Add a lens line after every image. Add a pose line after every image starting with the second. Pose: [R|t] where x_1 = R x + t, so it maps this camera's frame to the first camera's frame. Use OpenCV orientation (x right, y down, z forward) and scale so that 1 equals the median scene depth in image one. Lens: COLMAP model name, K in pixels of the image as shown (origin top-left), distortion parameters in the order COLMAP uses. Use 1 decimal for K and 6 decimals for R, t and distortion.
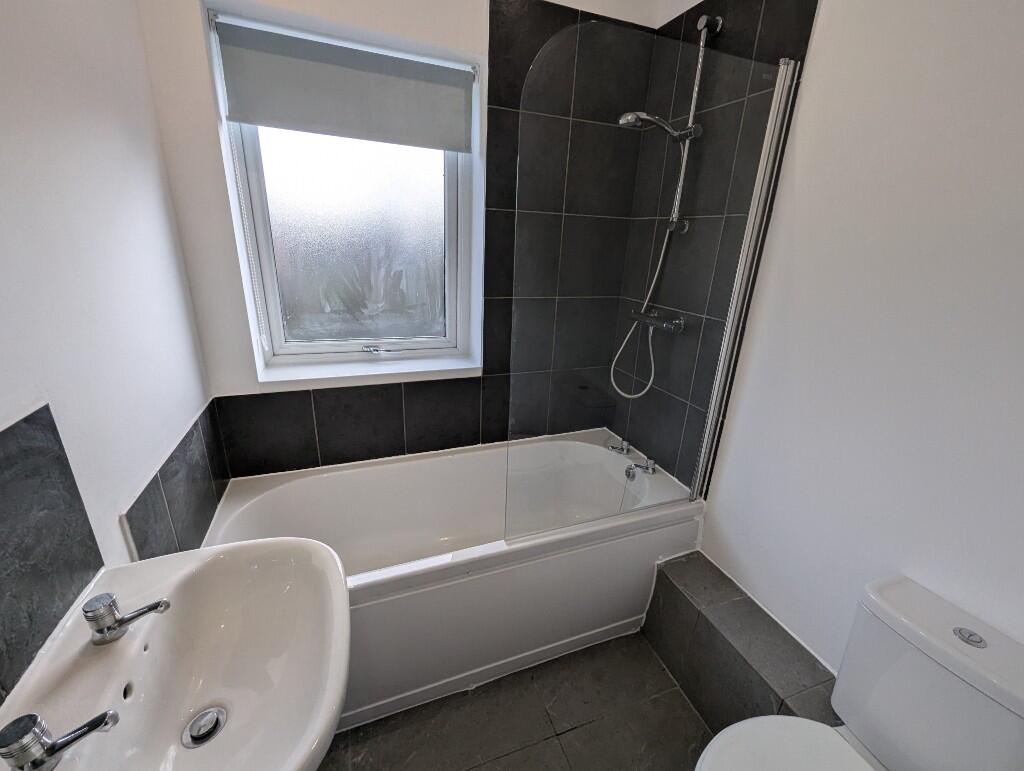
lens RADIAL K [[412.8, 0, 512.0], [0, 412.8, 385.5], [0, 0, 1]] dist [-0.000286, 0.000004]
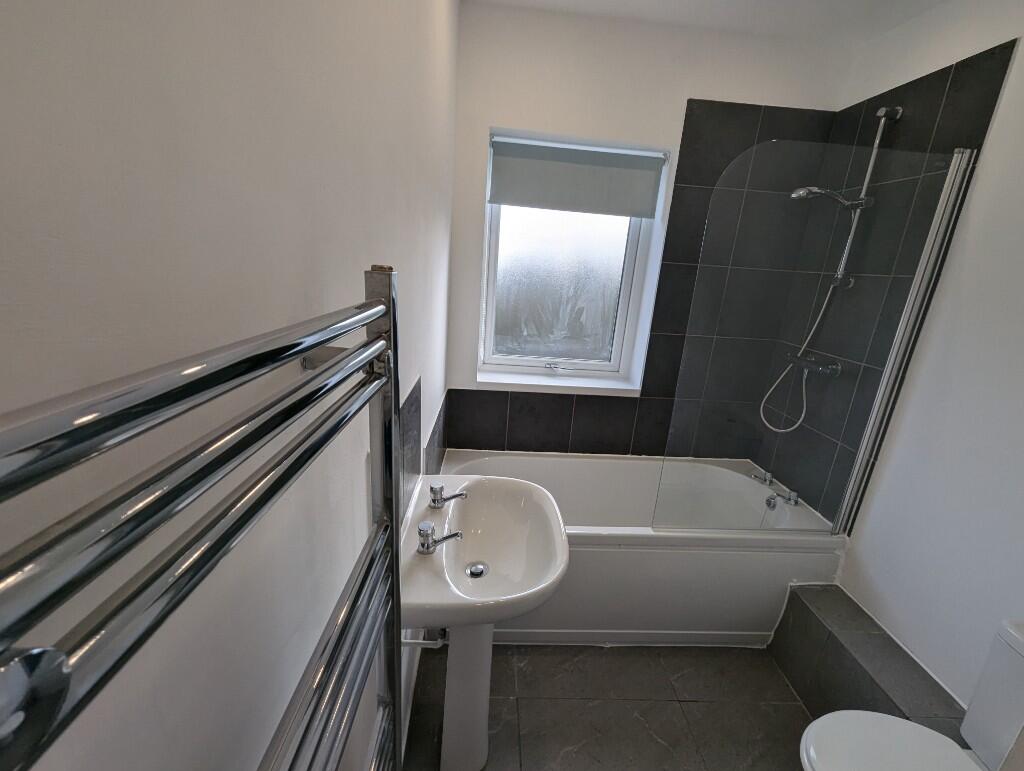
lens RADIAL K [[413.8, 0, 515.6], [0, 413.8, 389.7], [0, 0, 1]] dist [-0.001356, -0.000630]
pose [[0.949732, 0.110450, -0.292932, -0.072771], [-0.127674, 0.990998, -0.040284, 0.055969], [0.285845, 0.075659, 0.955284, -0.279335]]
